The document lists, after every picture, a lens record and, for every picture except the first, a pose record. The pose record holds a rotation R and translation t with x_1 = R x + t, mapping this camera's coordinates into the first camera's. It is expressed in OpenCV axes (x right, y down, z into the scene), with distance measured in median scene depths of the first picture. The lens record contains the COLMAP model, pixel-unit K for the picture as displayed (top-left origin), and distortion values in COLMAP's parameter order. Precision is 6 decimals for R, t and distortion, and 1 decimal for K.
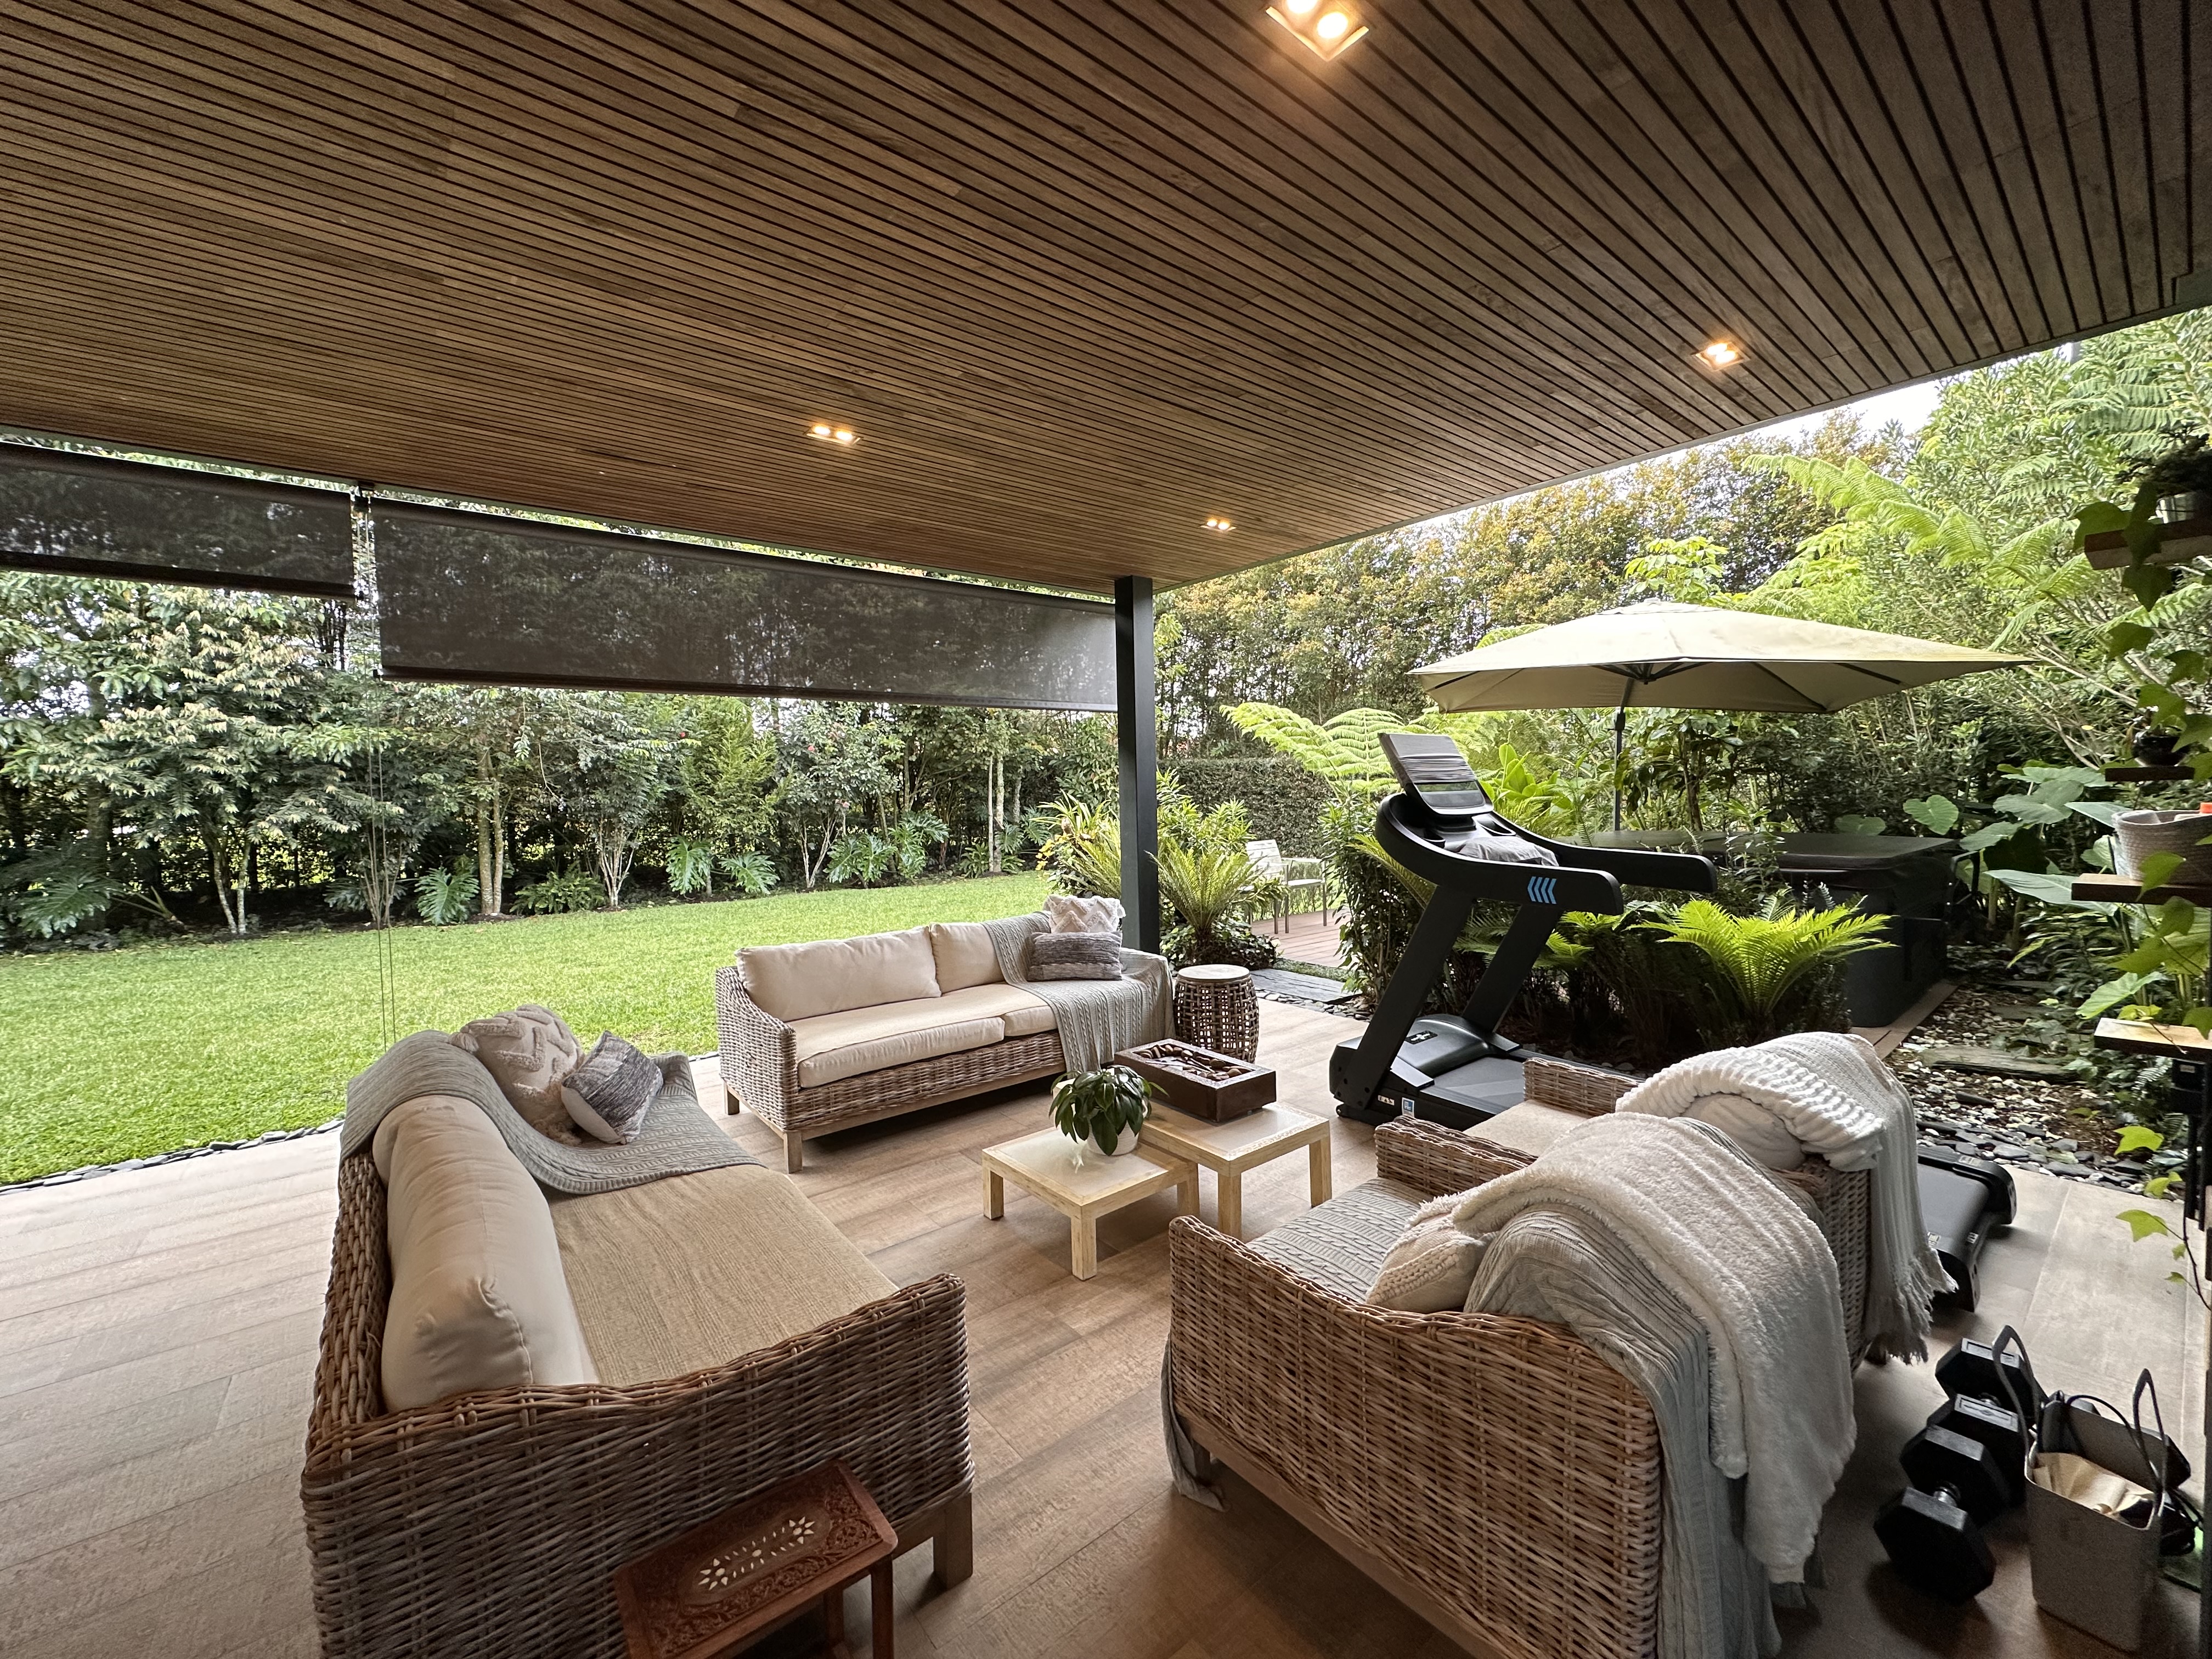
lens RADIAL K [[880.3, 0, 1108.3], [0, 880.3, 827.4], [0, 0, 1]] dist [-0.000113, -0.000080]
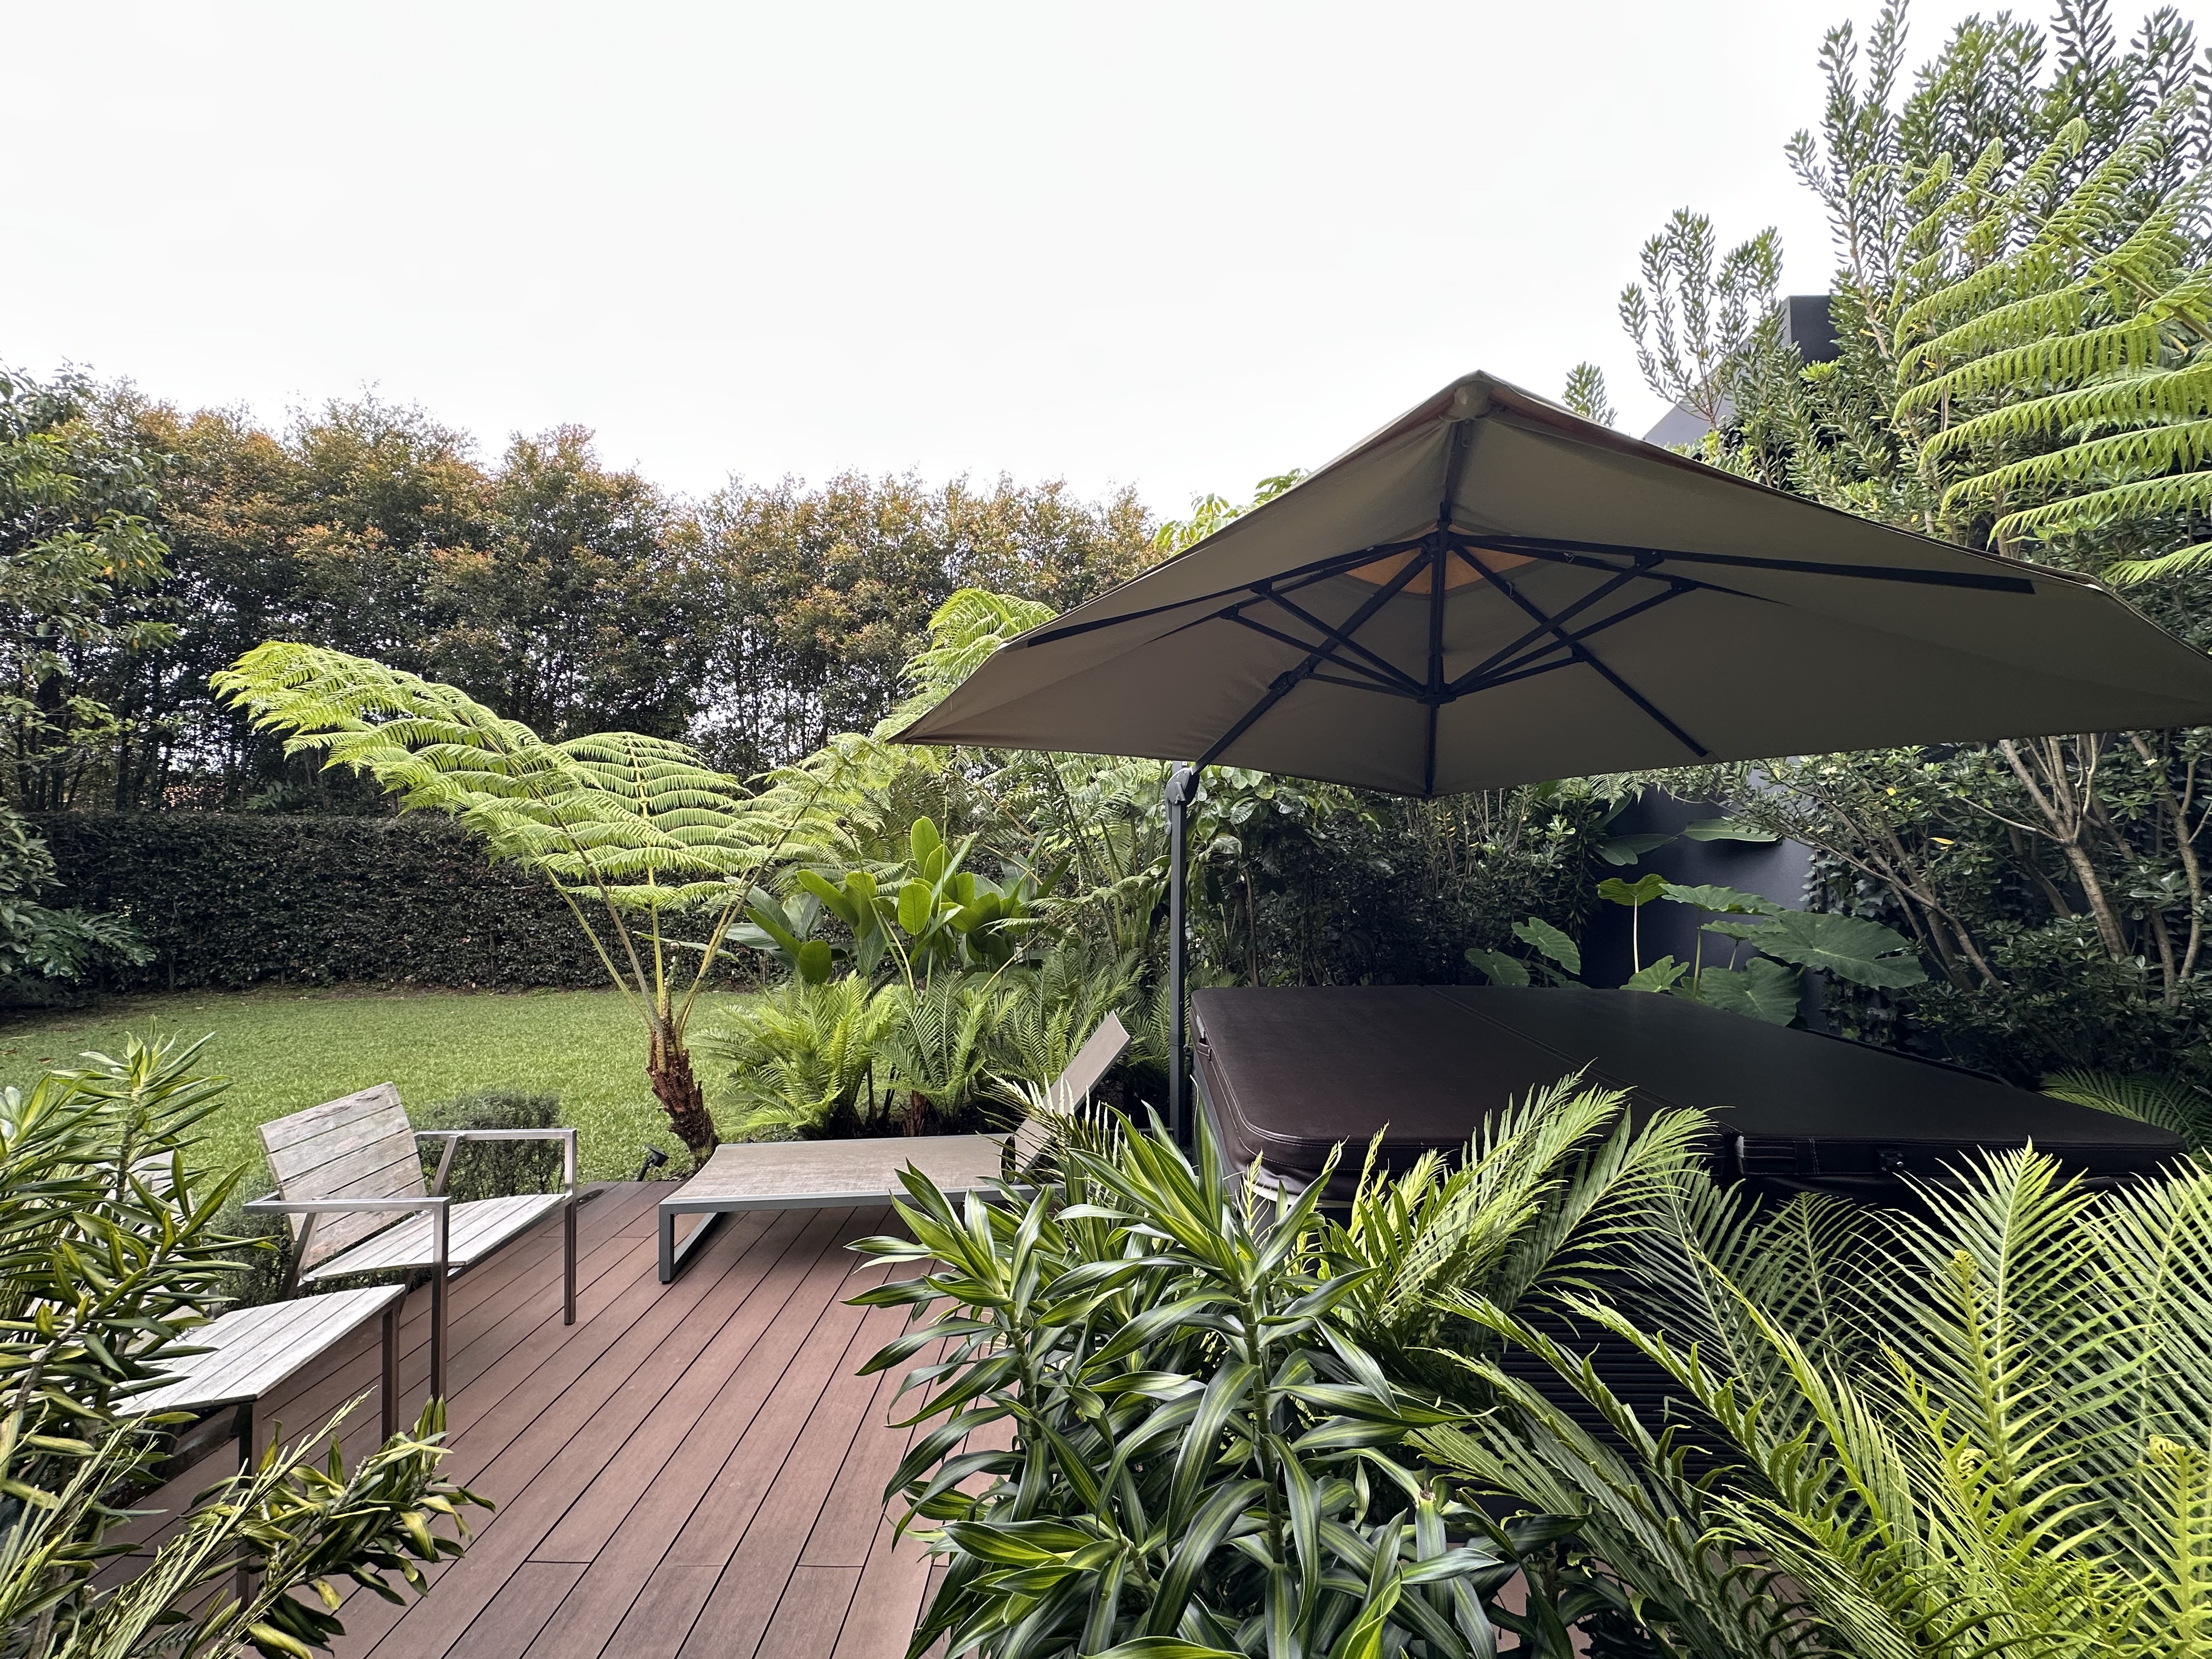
lens RADIAL K [[880.3, 0, 1102.7], [0, 880.3, 829.0], [0, 0, 1]] dist [-0.000113, -0.000080]
pose [[0.647598, 0.037247, 0.761071, 0.068649], [0.021412, 0.997521, -0.067039, -0.031882], [-0.761681, 0.059710, 0.645195, 0.372571]]
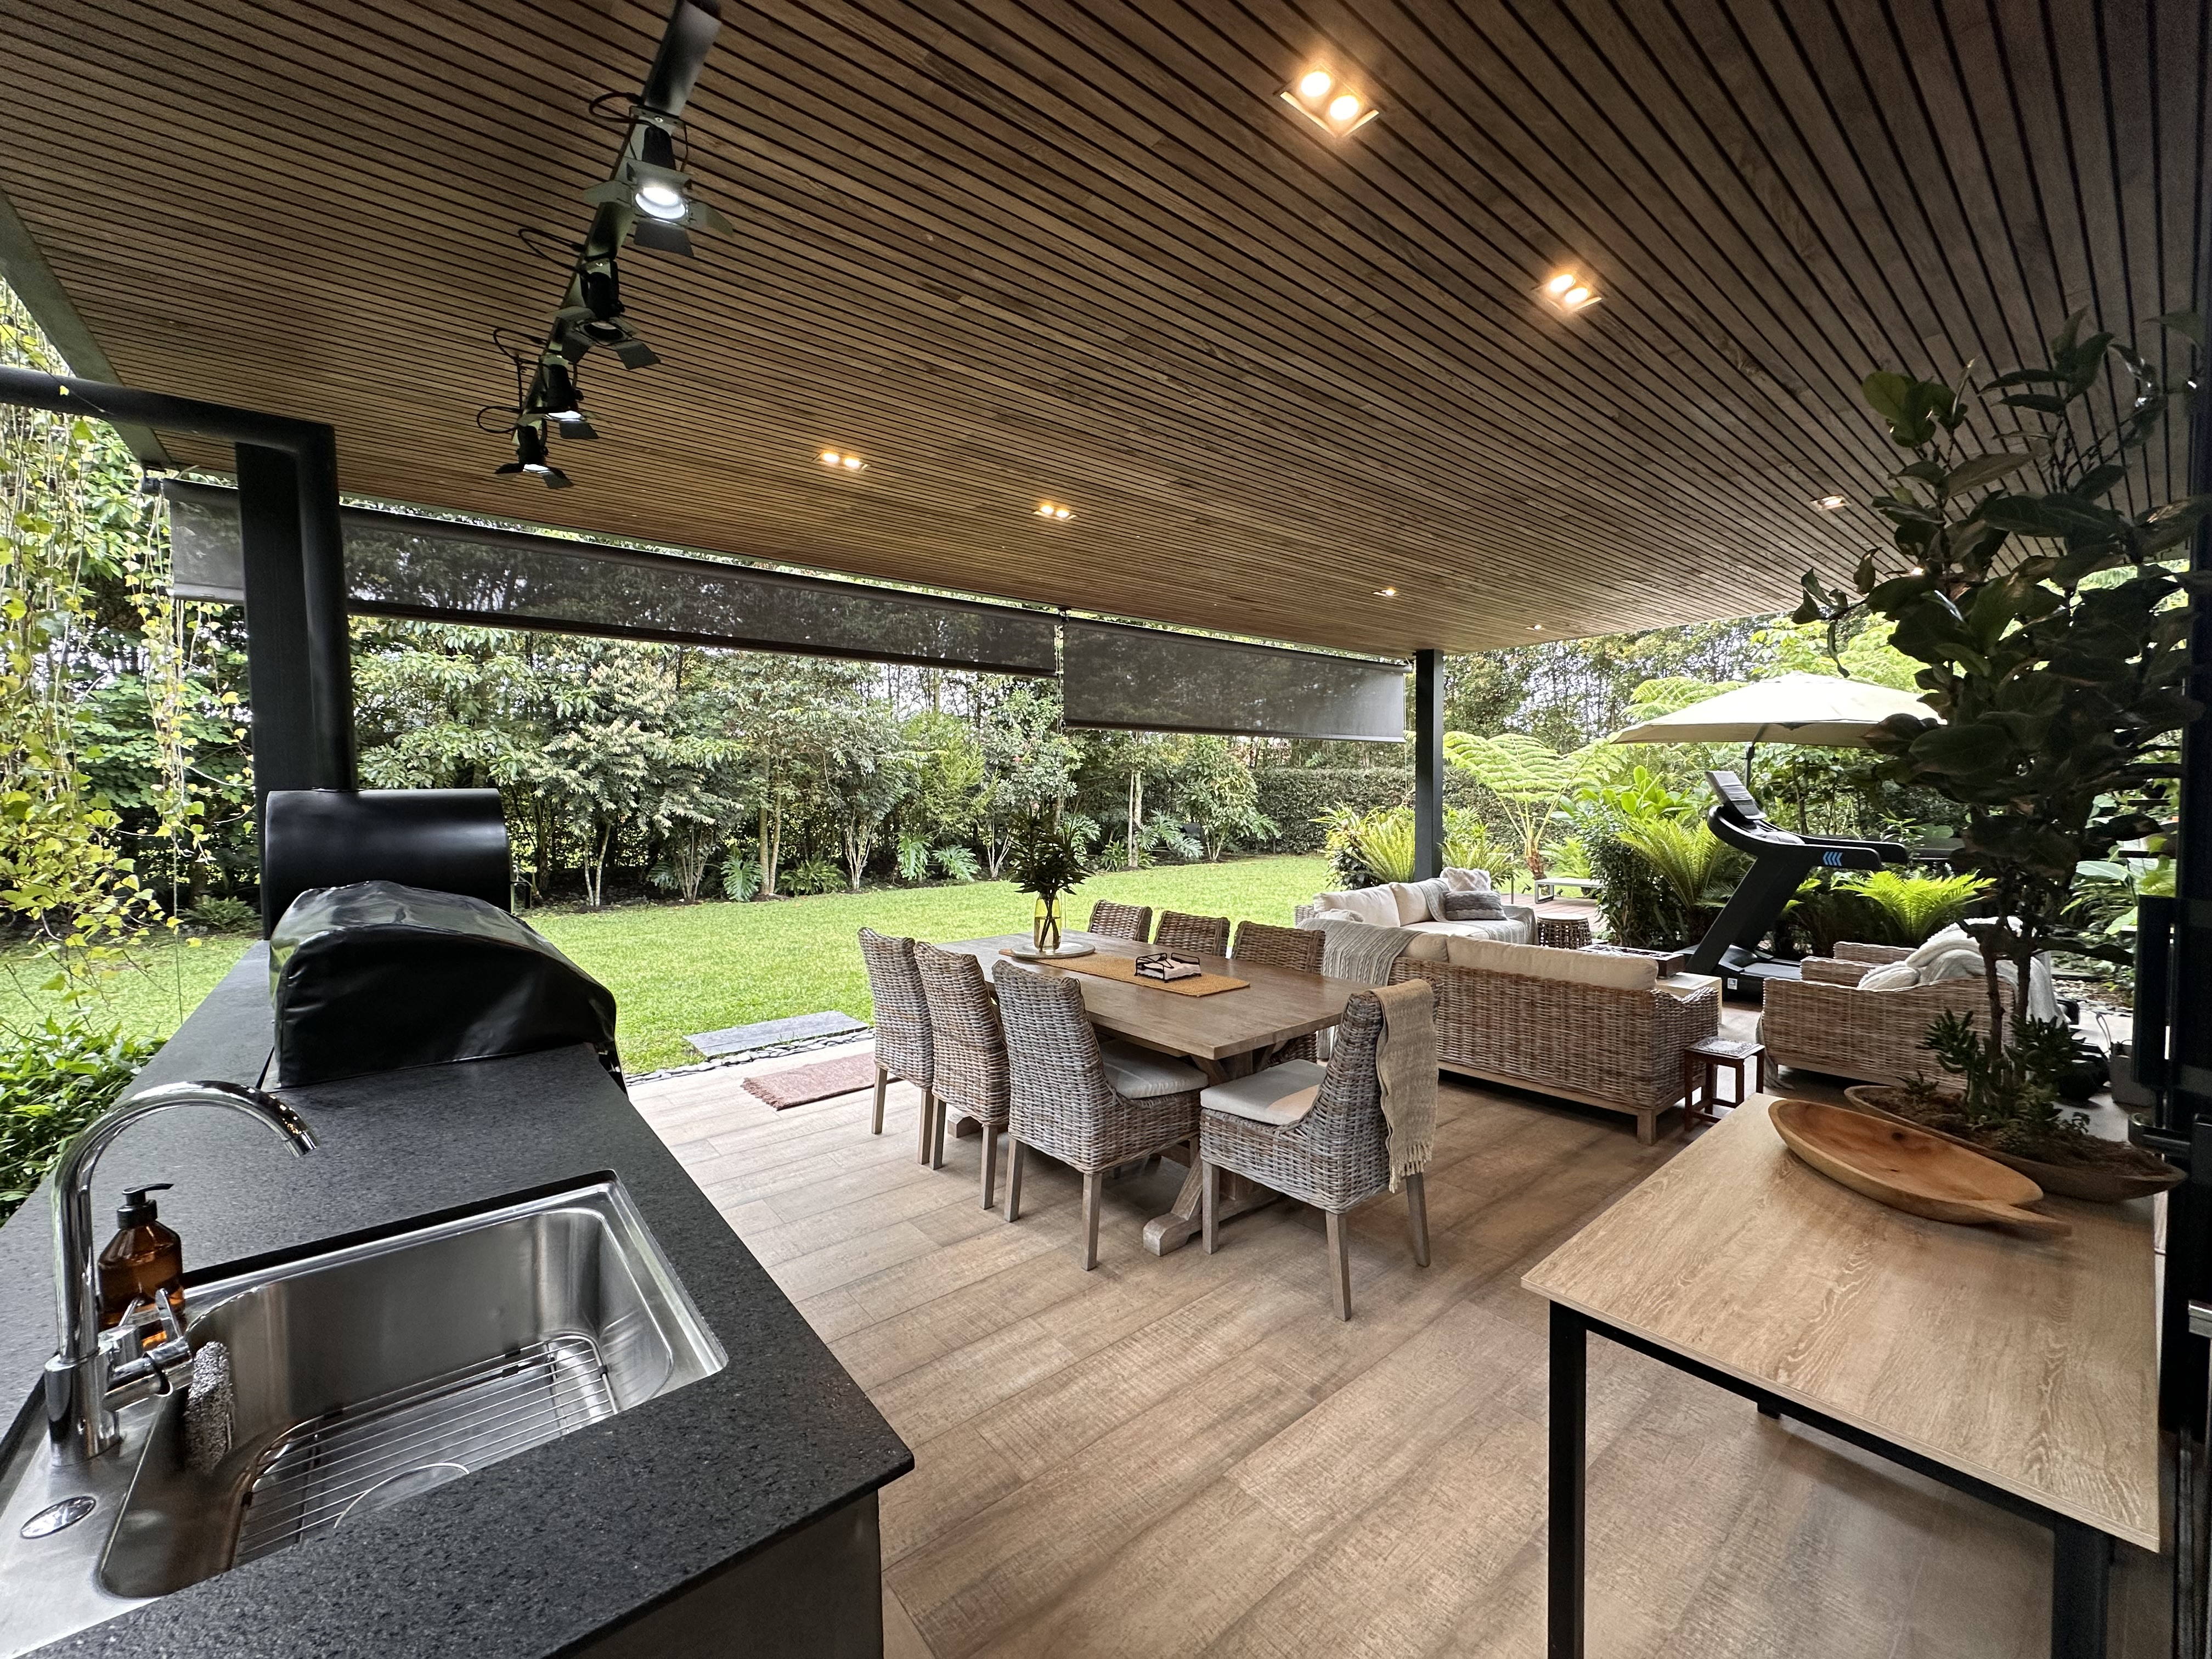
lens RADIAL K [[880.3, 0, 1106.6], [0, 880.3, 825.4], [0, 0, 1]] dist [-0.000113, -0.000080]
pose [[0.999864, 0.011932, 0.011347, -0.229042], [-0.011857, 0.999907, -0.006676, 0.006659], [-0.011426, 0.006541, 0.999913, -0.184768]]
